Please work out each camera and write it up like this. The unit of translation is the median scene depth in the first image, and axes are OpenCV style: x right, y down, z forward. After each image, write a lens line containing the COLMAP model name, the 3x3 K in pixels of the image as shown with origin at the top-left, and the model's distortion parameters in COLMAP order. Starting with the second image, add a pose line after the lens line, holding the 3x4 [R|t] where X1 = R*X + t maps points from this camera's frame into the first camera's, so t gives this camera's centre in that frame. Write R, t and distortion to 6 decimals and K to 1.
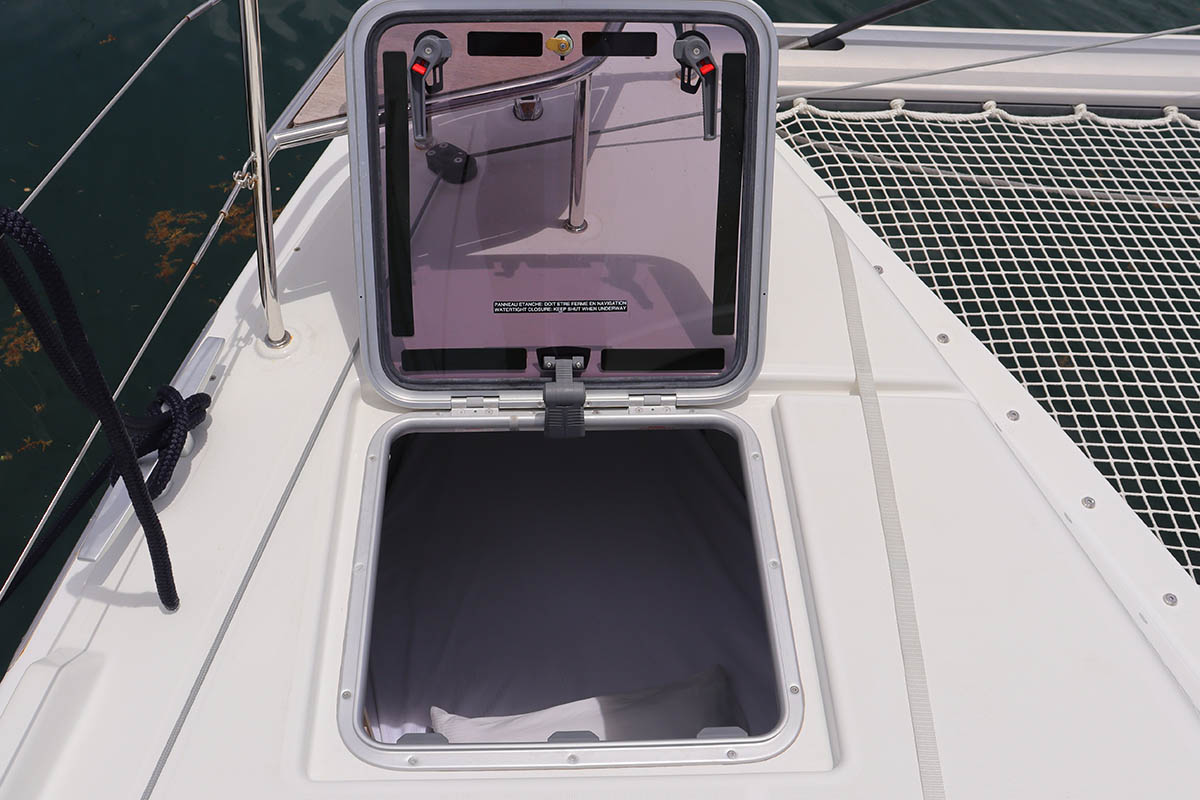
lens RADIAL K [[1228.3, 0, 600.0], [0, 1228.3, 400.0], [0, 0, 1]] dist [-0.141564, 0.009263]
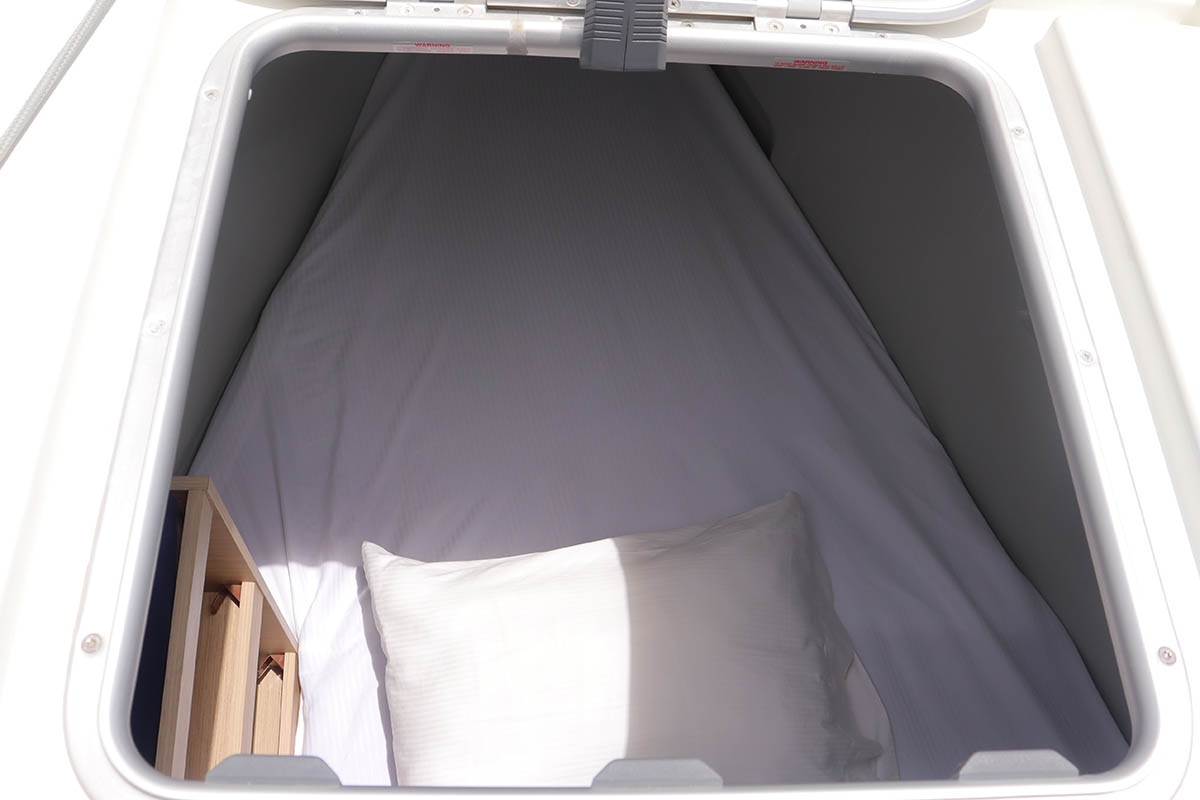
lens RADIAL K [[1228.3, 0, 600.0], [0, 1228.3, 400.0], [0, 0, 1]] dist [-0.141564, 0.009263]
pose [[0.998776, 0.040495, 0.028407, -0.045495], [-0.045004, 0.982251, 0.182090, 0.069906], [-0.020529, -0.183145, 0.982872, 0.510854]]
